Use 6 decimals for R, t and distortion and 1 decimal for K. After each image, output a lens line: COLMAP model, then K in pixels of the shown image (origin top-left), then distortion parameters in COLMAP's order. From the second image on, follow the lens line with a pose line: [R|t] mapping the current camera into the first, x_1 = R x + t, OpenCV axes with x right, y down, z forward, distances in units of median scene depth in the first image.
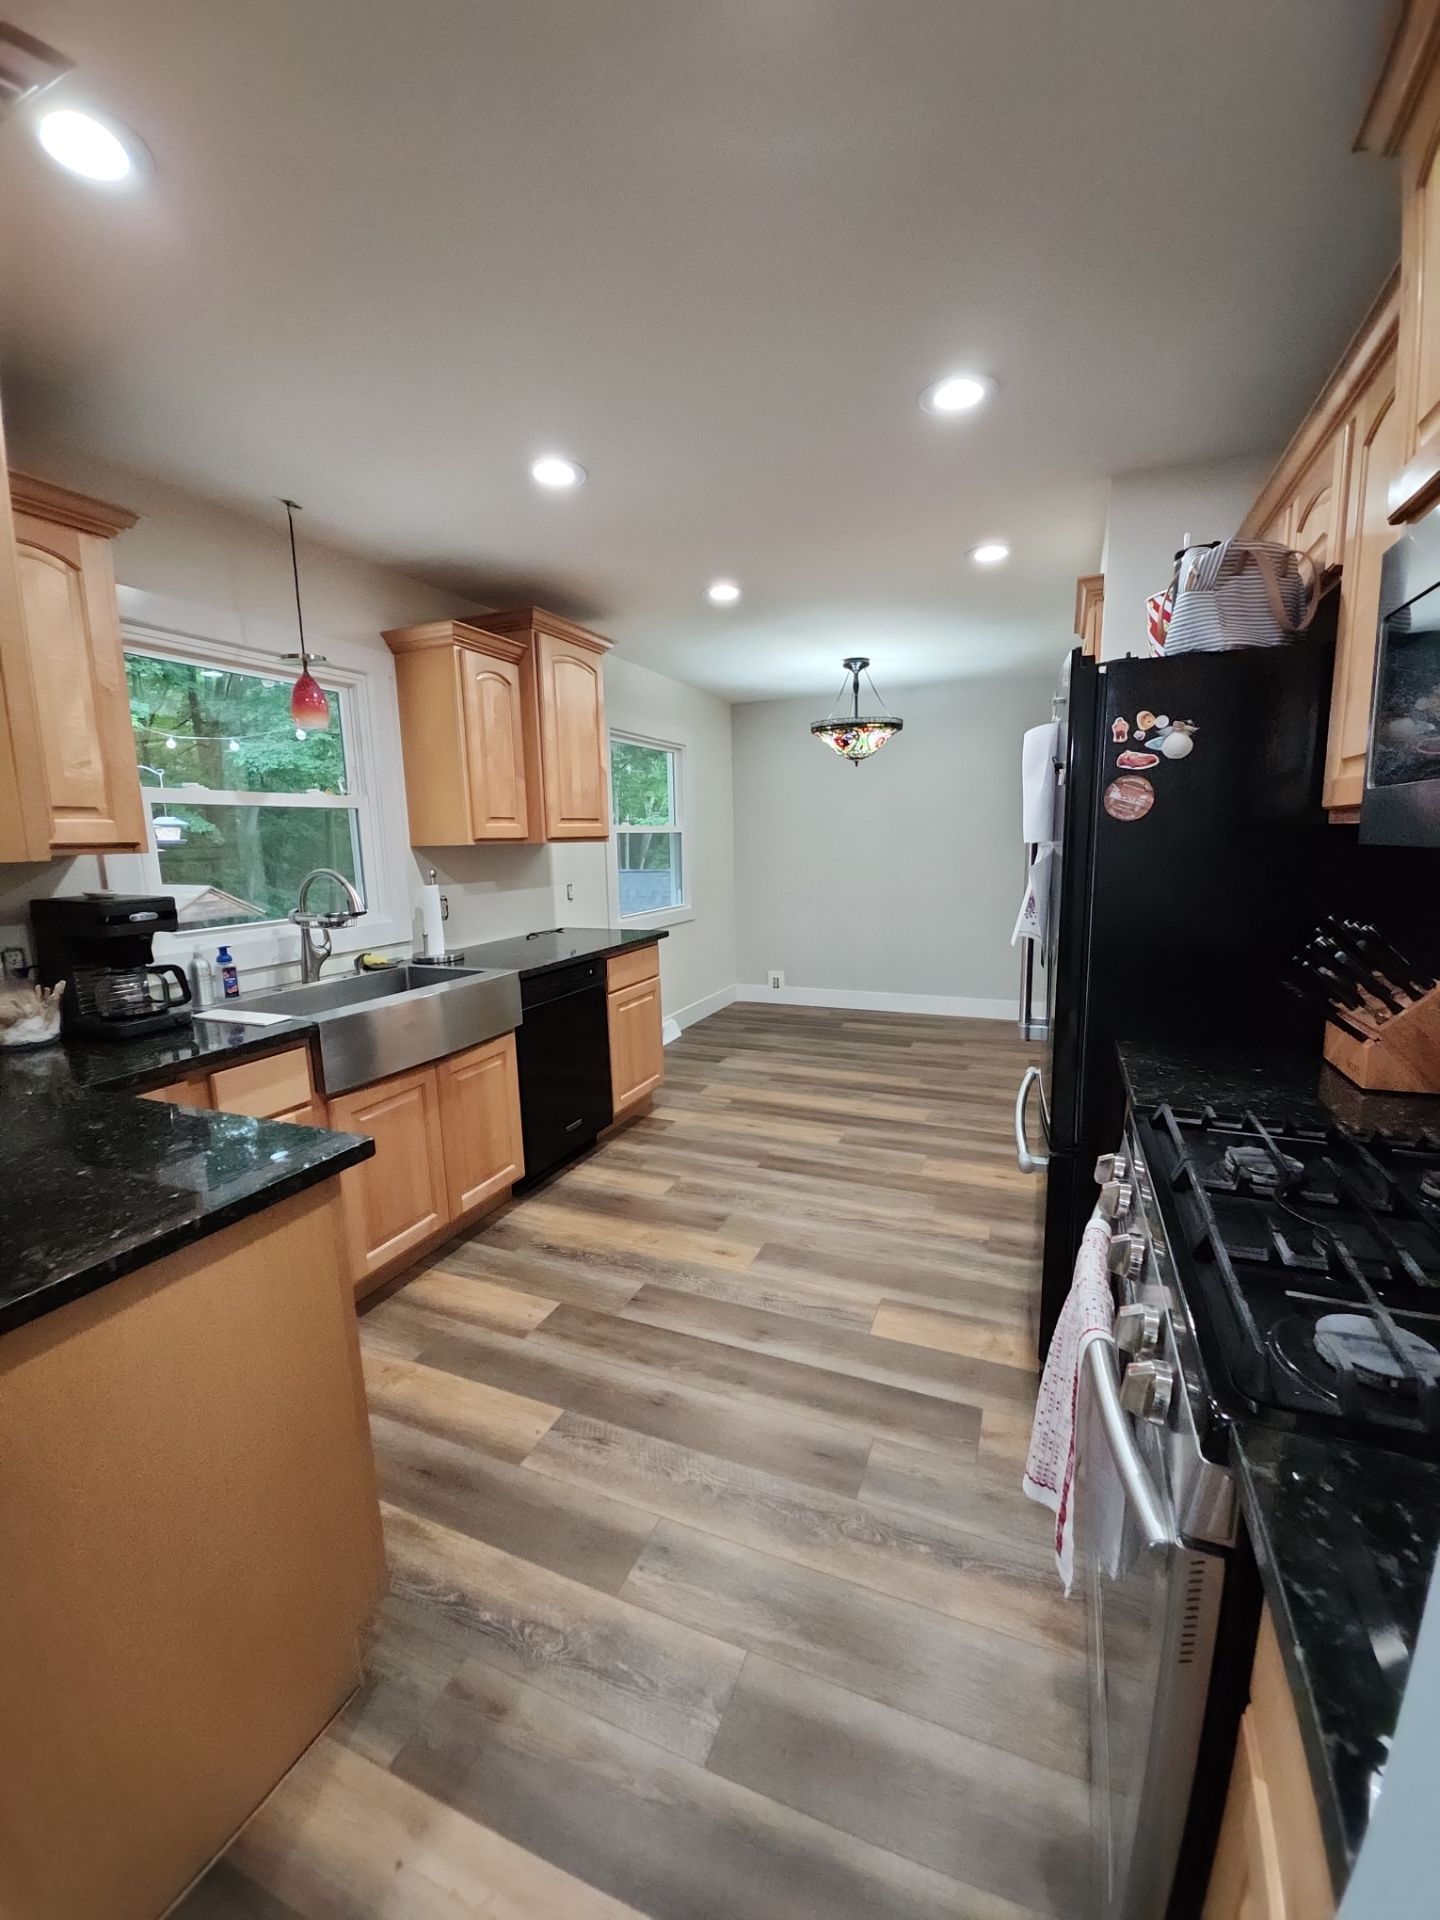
lens RADIAL K [[759.6, 0, 735.2], [0, 759.6, 965.0], [0, 0, 1]] dist [-0.006593, -0.007924]
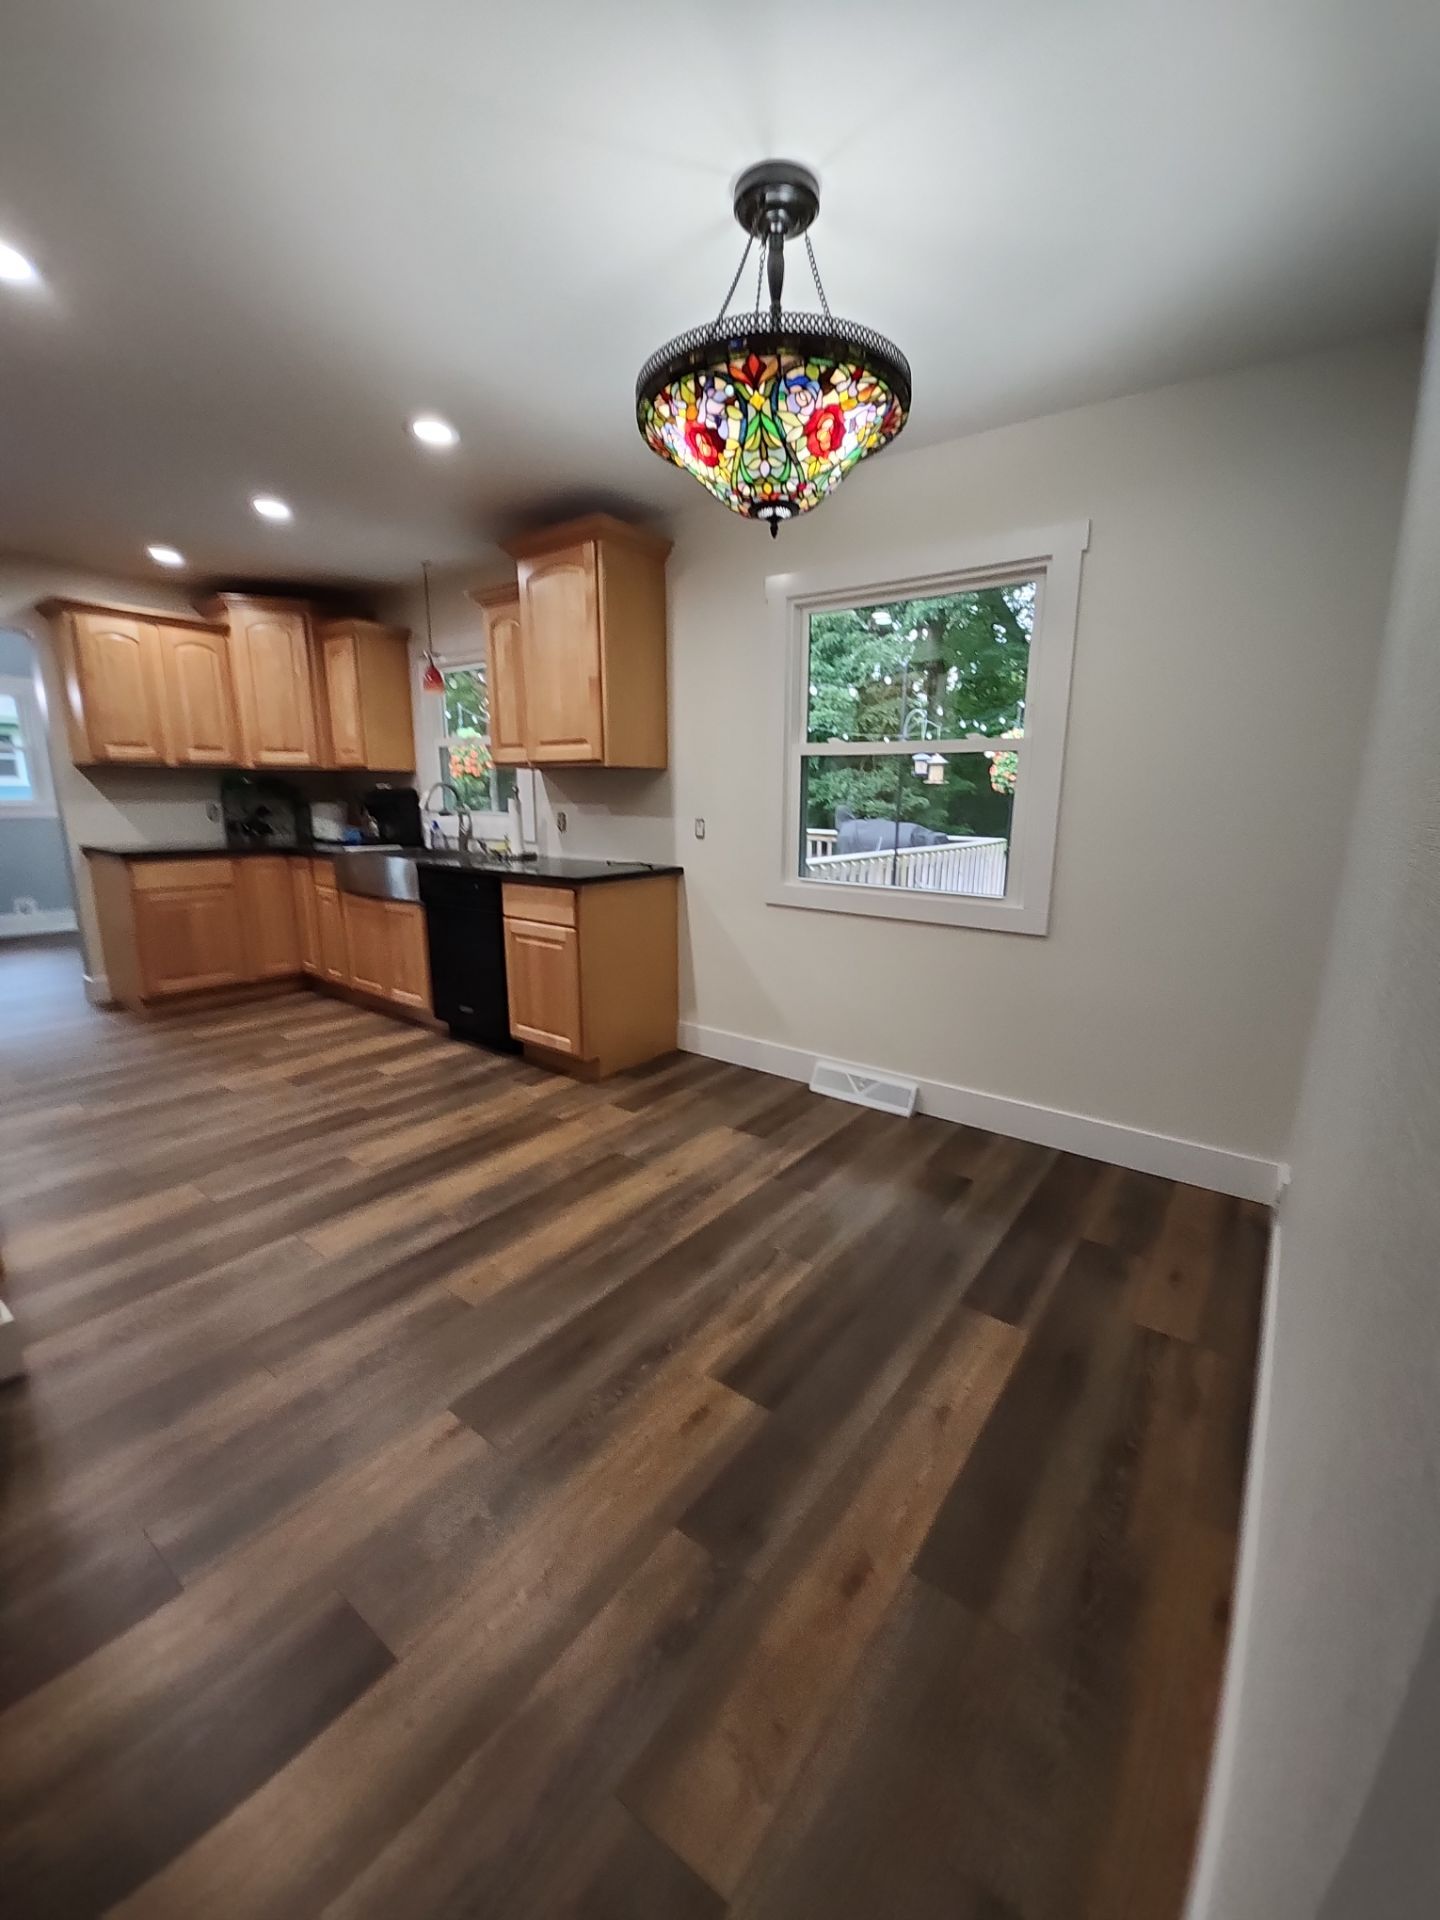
lens RADIAL K [[759.6, 0, 737.6], [0, 759.6, 957.8], [0, 0, 1]] dist [-0.006593, -0.007924]
pose [[-0.237601, 0.222742, -0.945480, 0.693684], [-0.167437, 0.949393, 0.265741, -0.219882], [0.956823, 0.221448, -0.188281, 1.421778]]
